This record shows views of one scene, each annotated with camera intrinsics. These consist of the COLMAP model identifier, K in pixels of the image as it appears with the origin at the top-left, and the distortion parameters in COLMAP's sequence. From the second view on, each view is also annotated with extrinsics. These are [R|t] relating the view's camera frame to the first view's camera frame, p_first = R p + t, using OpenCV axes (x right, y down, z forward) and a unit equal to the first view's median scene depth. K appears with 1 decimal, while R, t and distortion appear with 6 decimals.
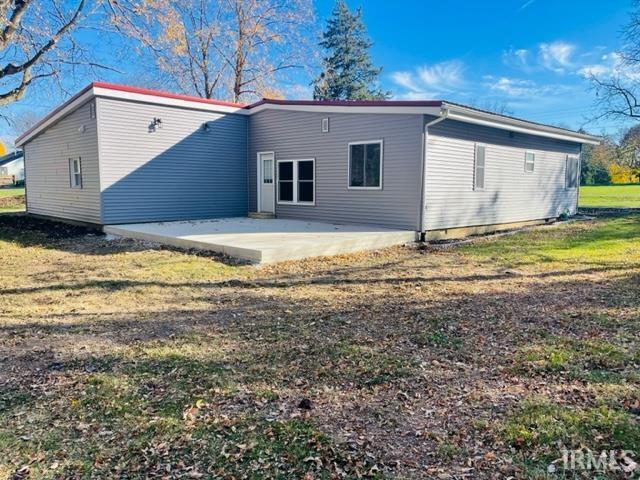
lens RADIAL K [[482.4, 0, 318.6], [0, 482.4, 231.9], [0, 0, 1]] dist [0.056865, -0.059356]
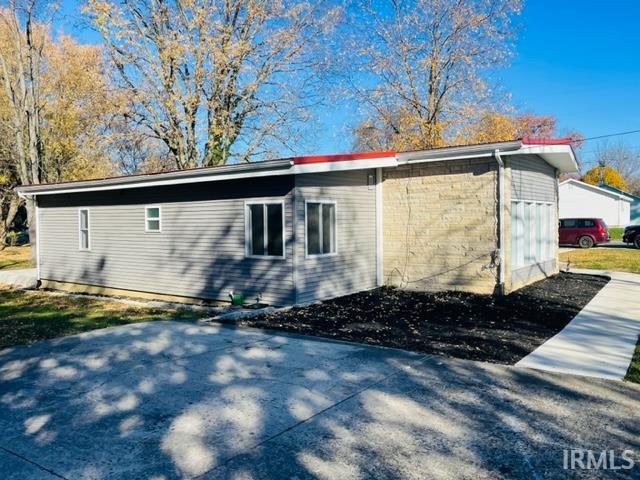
lens RADIAL K [[510.1, 0, 320.0], [0, 510.1, 240.0], [0, 0, 1]] dist [0.077380, -0.001084]
pose [[0.153756, 0.024629, -0.987802, 1.560612], [-0.081935, 0.996564, 0.012094, -0.183697], [0.984706, 0.079076, 0.155245, 1.426576]]
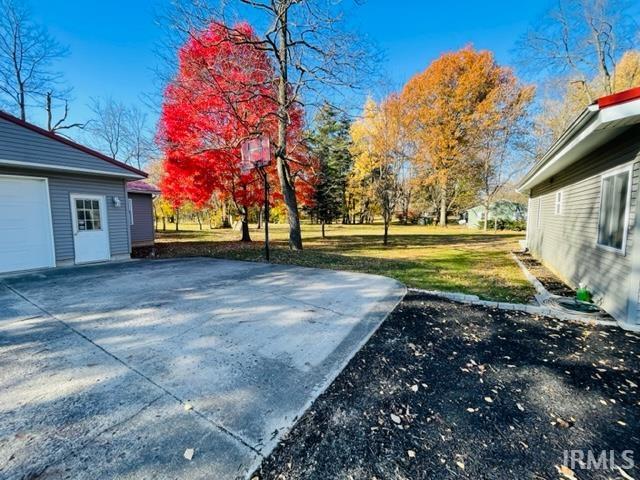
lens RADIAL K [[257.6, 0, 320.0], [0, 257.6, 240.0], [0, 0, 1]] dist [0.001110, 0.000266]
pose [[-0.977531, 0.021869, -0.209652, 1.154114], [-0.017506, 0.982745, 0.184135, -0.199088], [0.210061, 0.183668, -0.960281, 1.683241]]
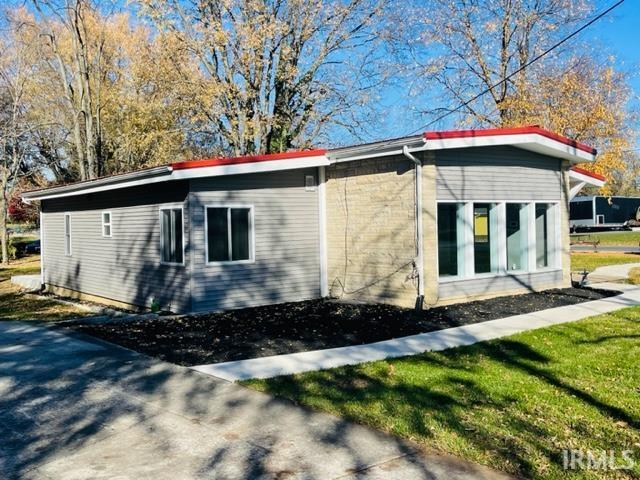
lens RADIAL K [[633.6, 0, 320.0], [0, 633.6, 240.0], [0, 0, 1]] dist [0.111882, 0.000432]
pose [[-0.112140, 0.019874, -0.993494, 1.697860], [-0.077933, 0.996545, 0.028731, -0.221996], [0.990632, 0.080648, -0.110204, 1.792951]]
